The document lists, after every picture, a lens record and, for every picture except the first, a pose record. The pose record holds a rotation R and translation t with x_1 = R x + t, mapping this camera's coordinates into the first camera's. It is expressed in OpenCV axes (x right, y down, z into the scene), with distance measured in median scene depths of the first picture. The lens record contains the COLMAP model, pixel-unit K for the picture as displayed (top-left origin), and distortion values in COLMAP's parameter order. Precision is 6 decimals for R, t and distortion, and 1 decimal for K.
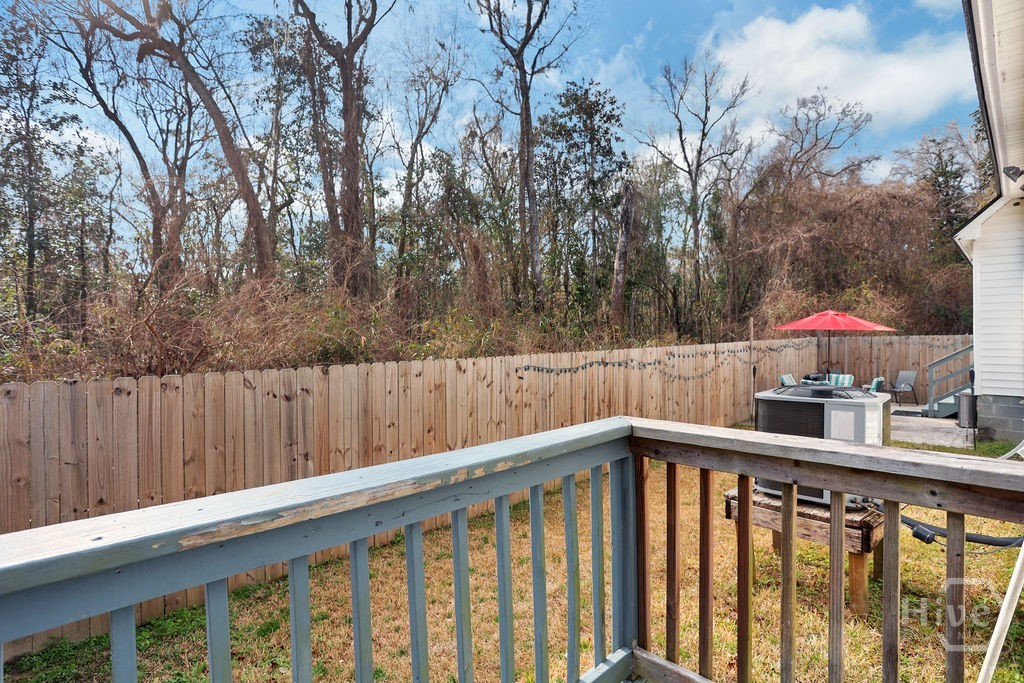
lens RADIAL K [[511.4, 0, 507.5], [0, 511.4, 342.1], [0, 0, 1]] dist [-0.069512, 0.026845]
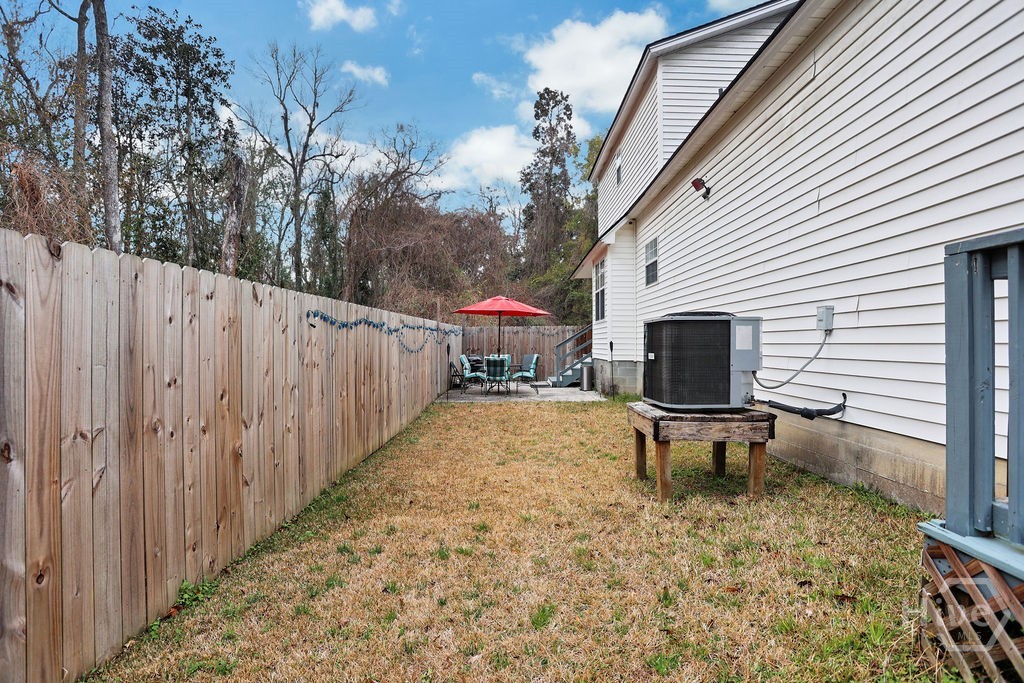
lens RADIAL K [[507.5, 0, 512.0], [0, 507.5, 341.5], [0, 0, 1]] dist [-0.001021, 0.000649]
pose [[0.699557, 0.010951, 0.714493, -0.049966], [0.000550, 0.999874, -0.015863, 0.018032], [-0.714577, 0.011490, 0.699462, 0.053596]]
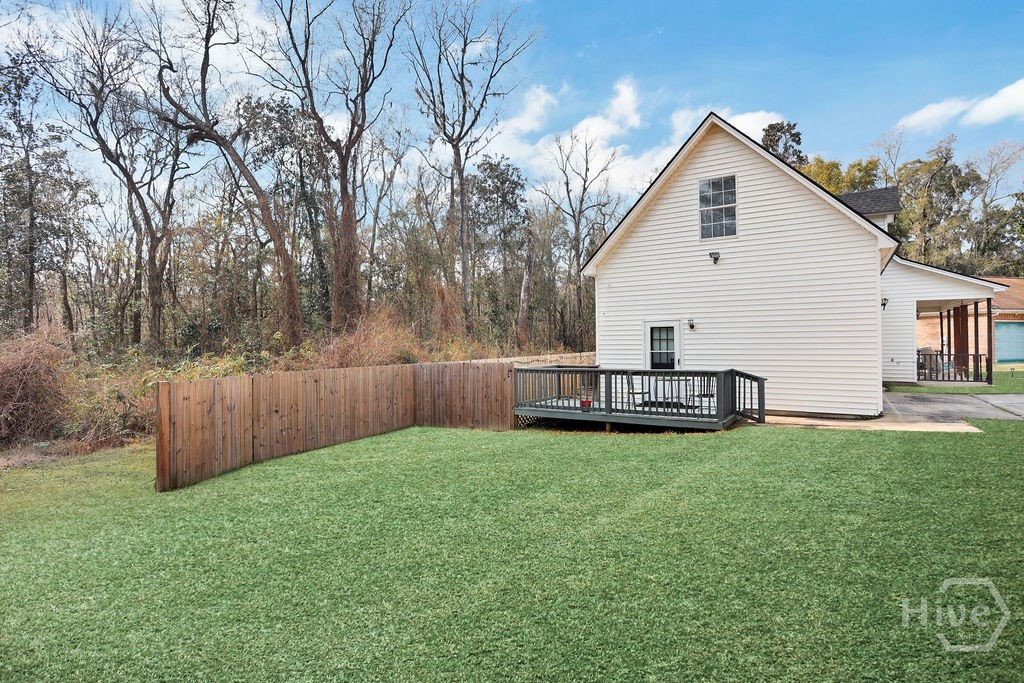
lens RADIAL K [[511.4, 0, 507.5], [0, 511.4, 342.1], [0, 0, 1]] dist [-0.069512, 0.026845]
pose [[0.977454, 0.002303, 0.211137, -0.105128], [0.002738, 0.999718, -0.023578, 0.008138], [-0.211132, 0.023624, 0.977172, -0.310195]]
